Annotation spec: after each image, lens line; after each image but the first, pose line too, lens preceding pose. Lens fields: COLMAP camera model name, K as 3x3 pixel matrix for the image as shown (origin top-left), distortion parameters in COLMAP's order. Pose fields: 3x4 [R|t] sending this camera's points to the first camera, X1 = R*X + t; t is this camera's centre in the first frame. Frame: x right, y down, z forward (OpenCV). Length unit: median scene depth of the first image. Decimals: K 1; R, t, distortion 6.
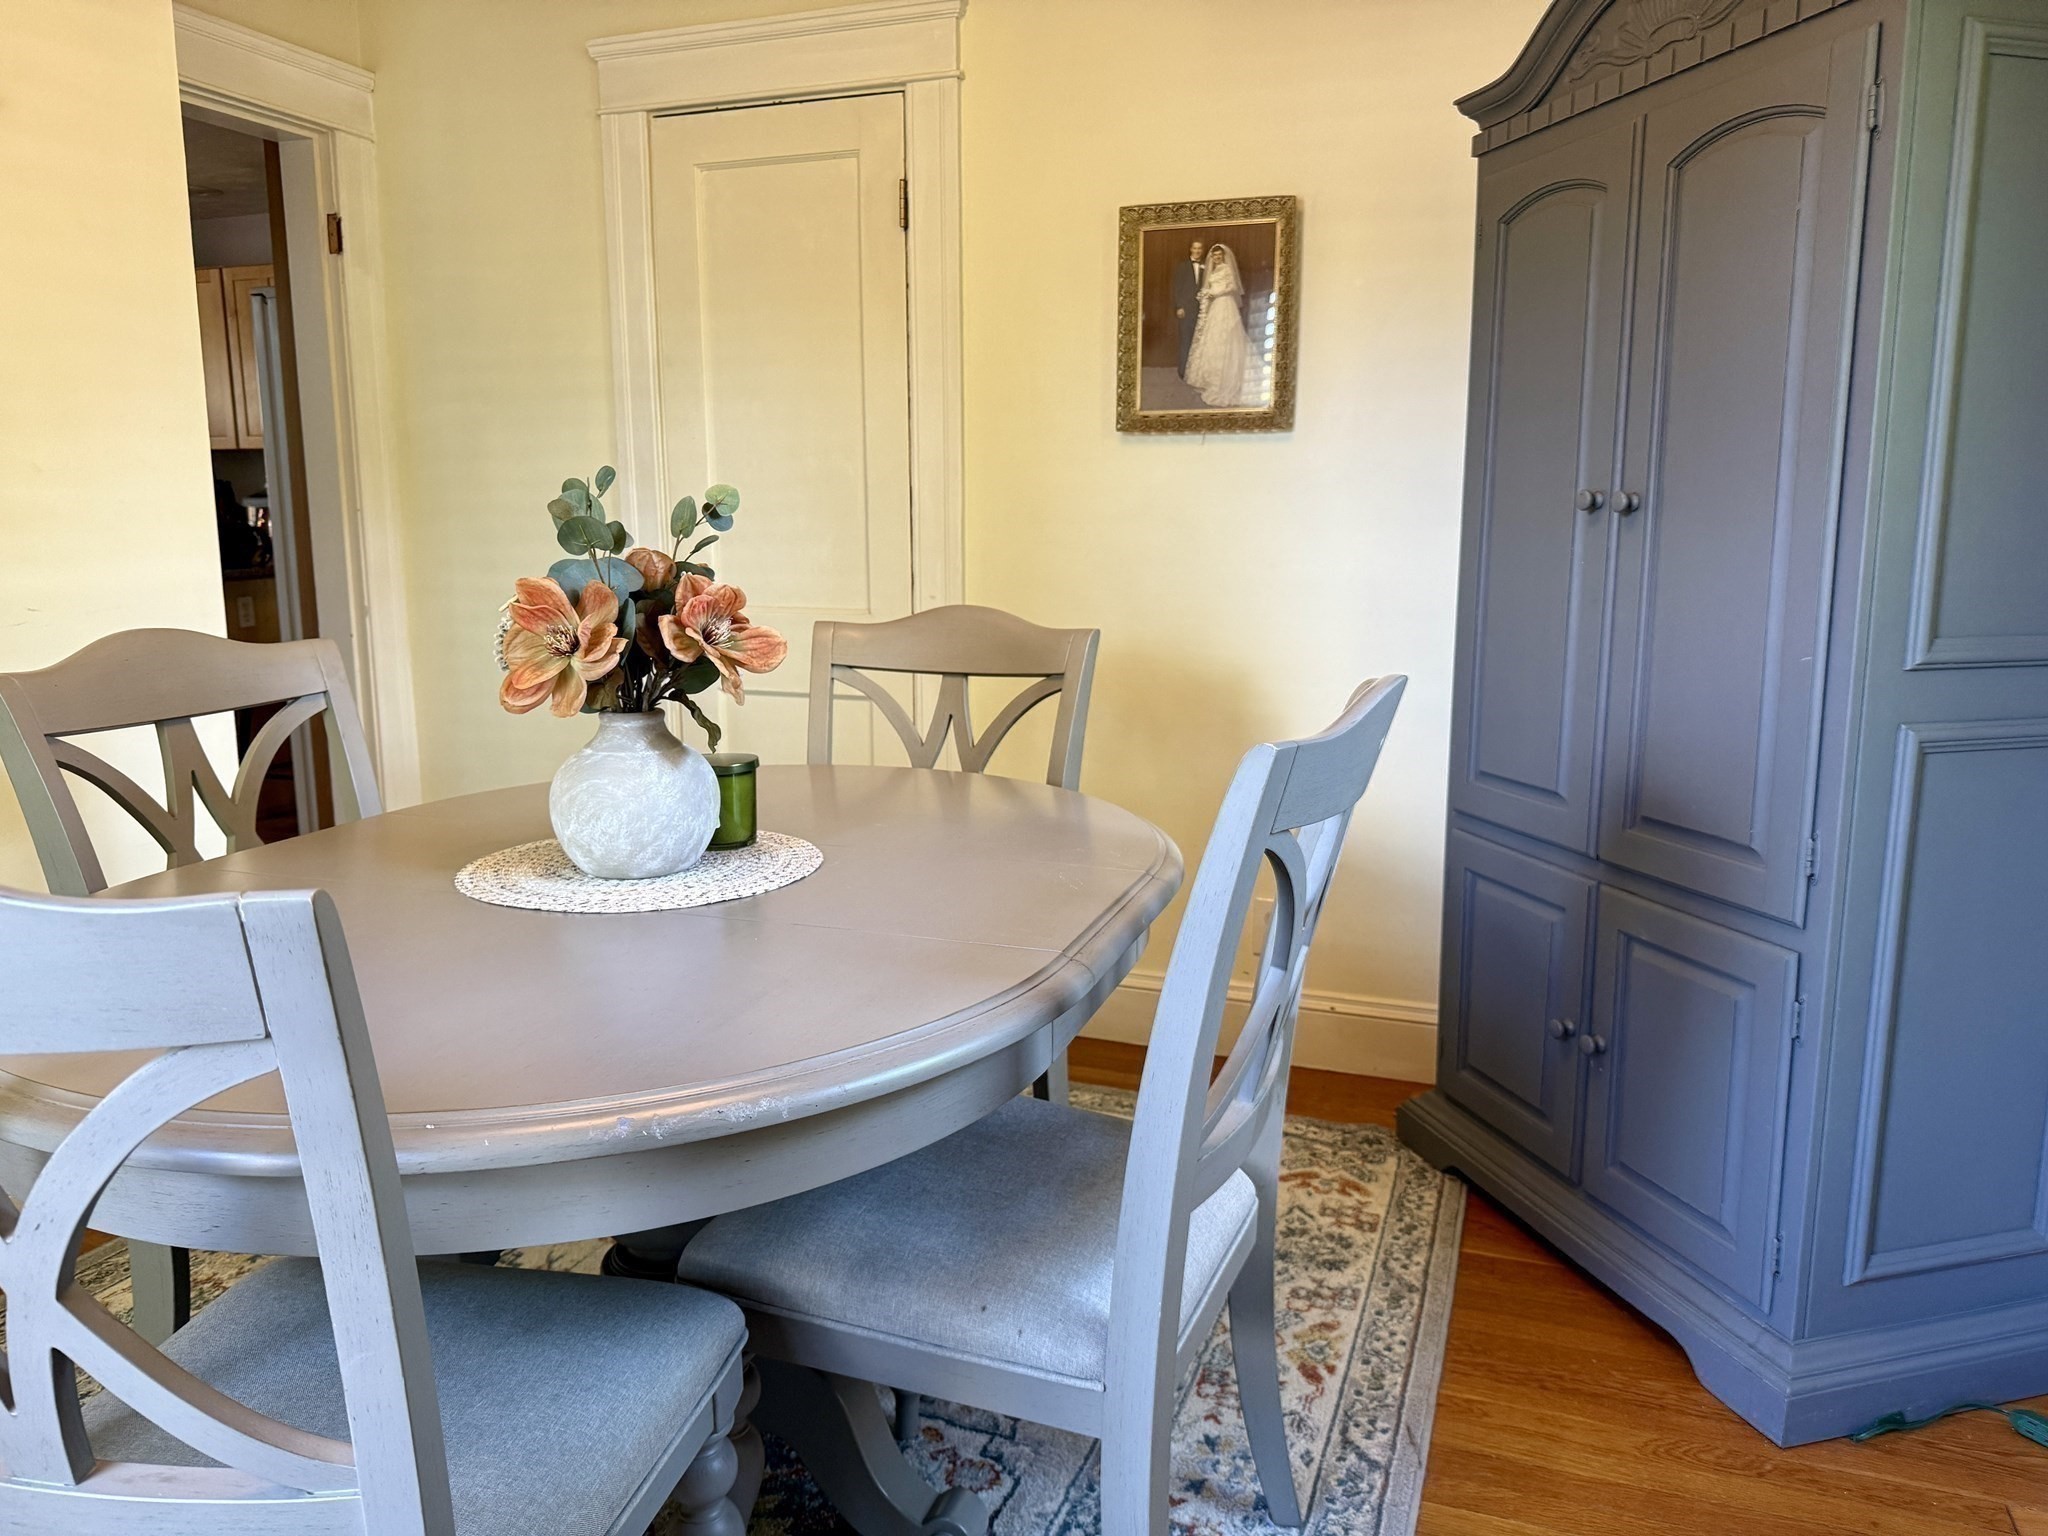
lens RADIAL K [[1459.6, 0, 1037.4], [0, 1459.6, 776.7], [0, 0, 1]] dist [0.084870, -0.157114]
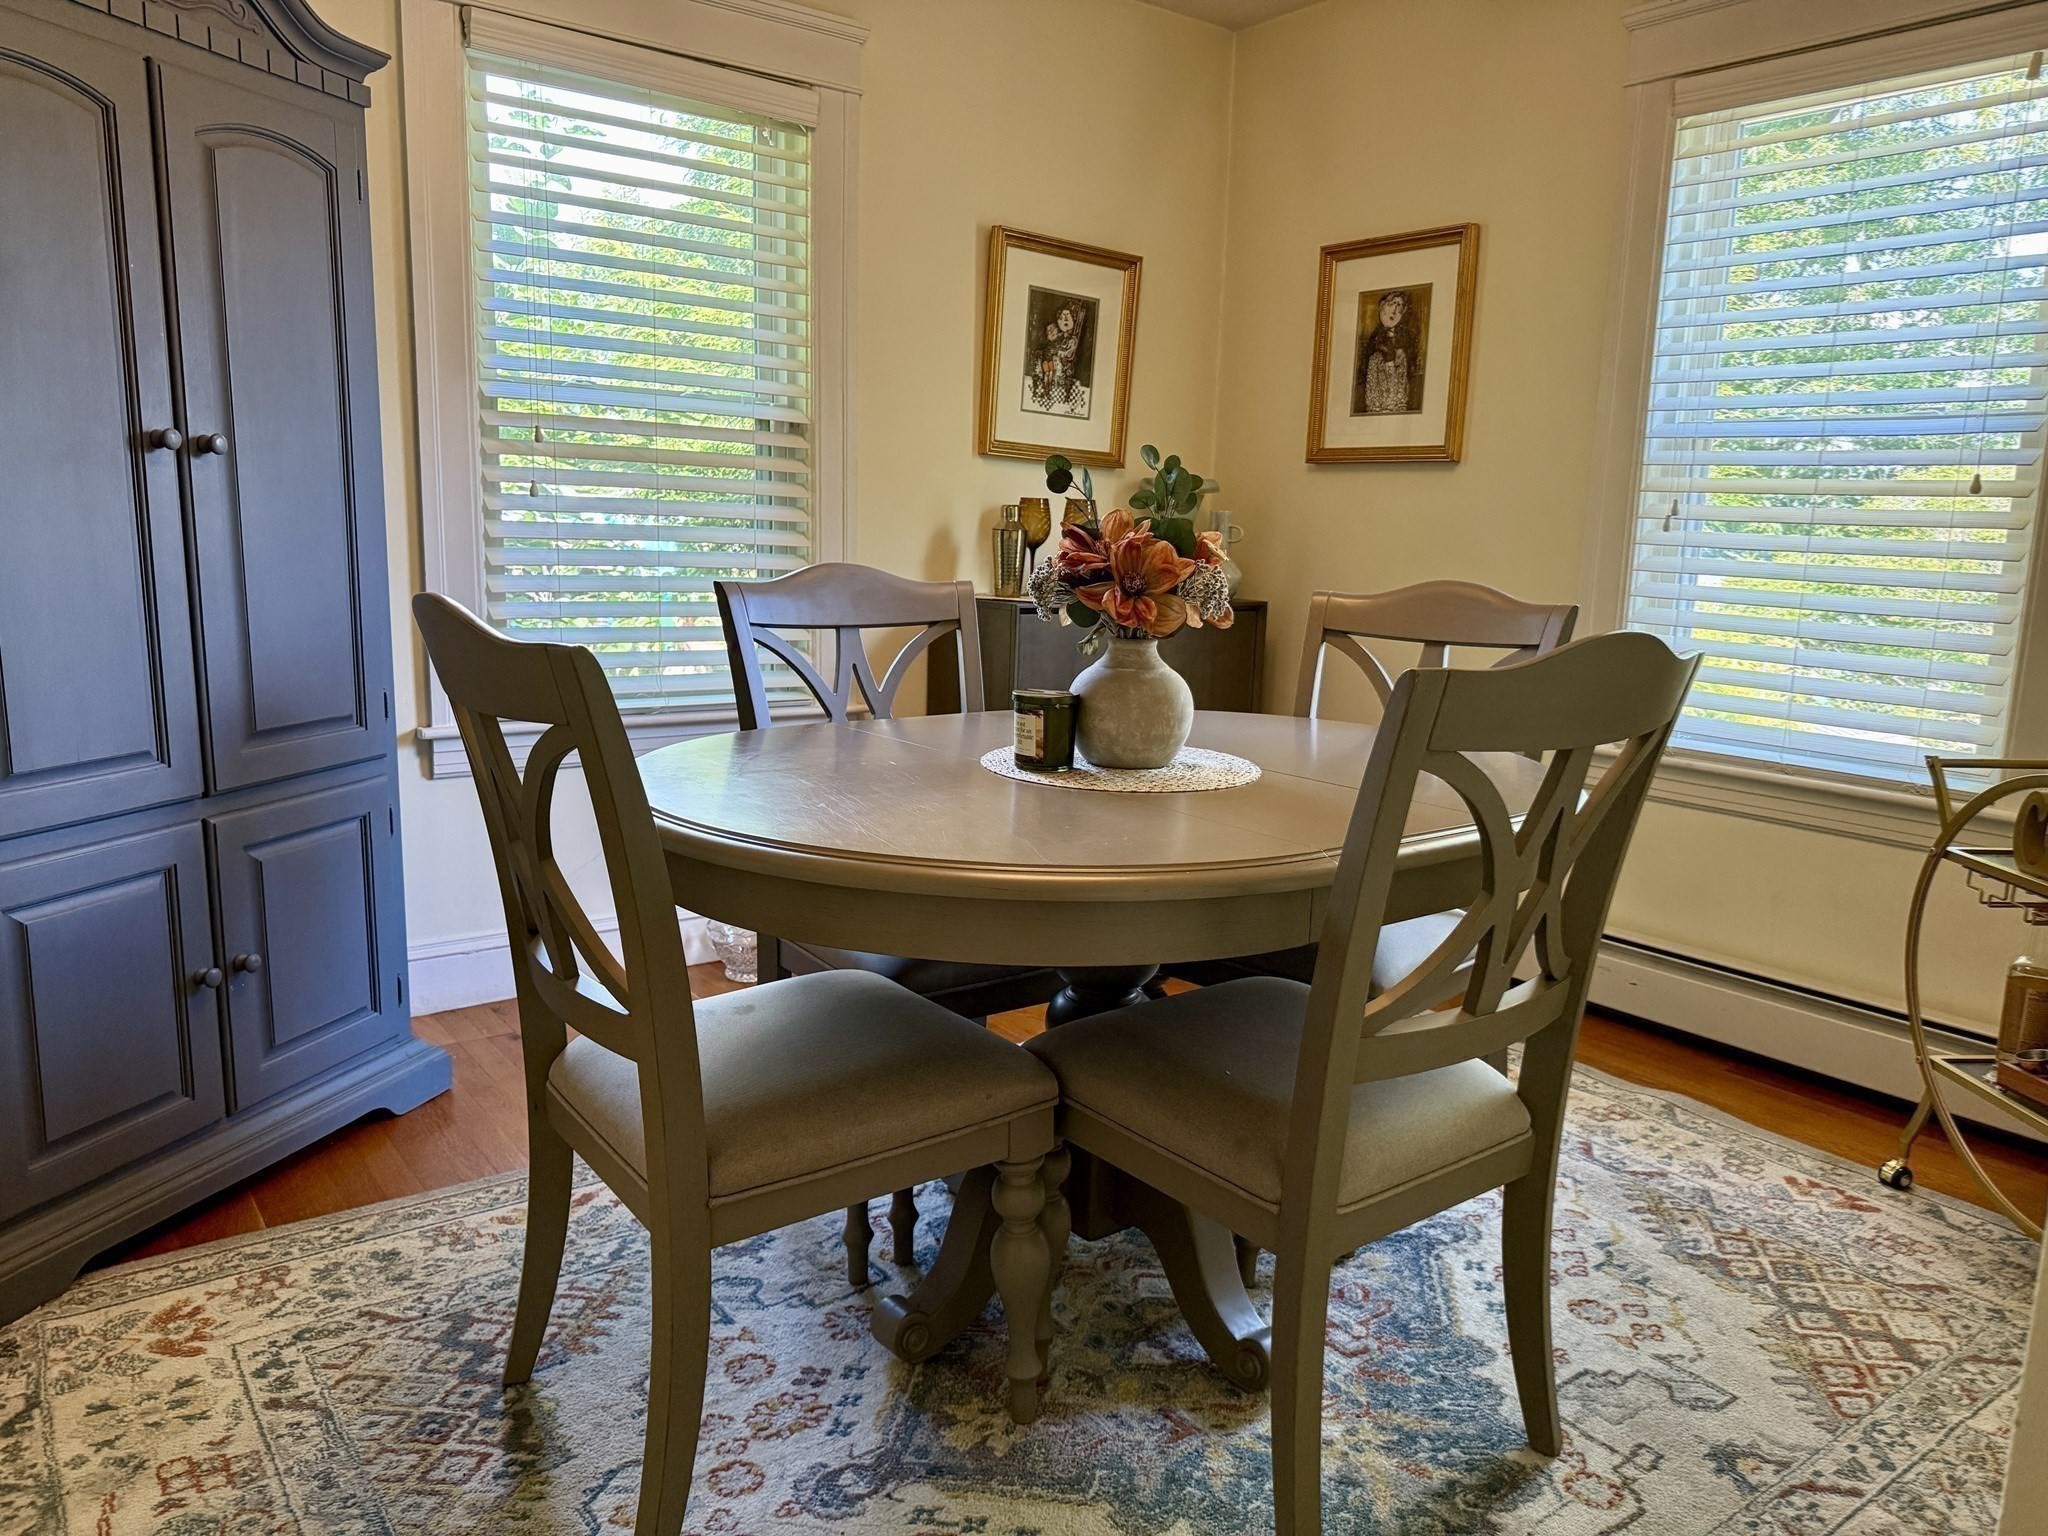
lens RADIAL K [[1459.6, 0, 1037.4], [0, 1459.6, 776.7], [0, 0, 1]] dist [0.084870, -0.157114]
pose [[-0.848783, -0.119482, 0.515065, -0.575765], [0.055644, 0.948539, 0.311734, -0.222010], [-0.525805, 0.293255, -0.798455, 1.372652]]
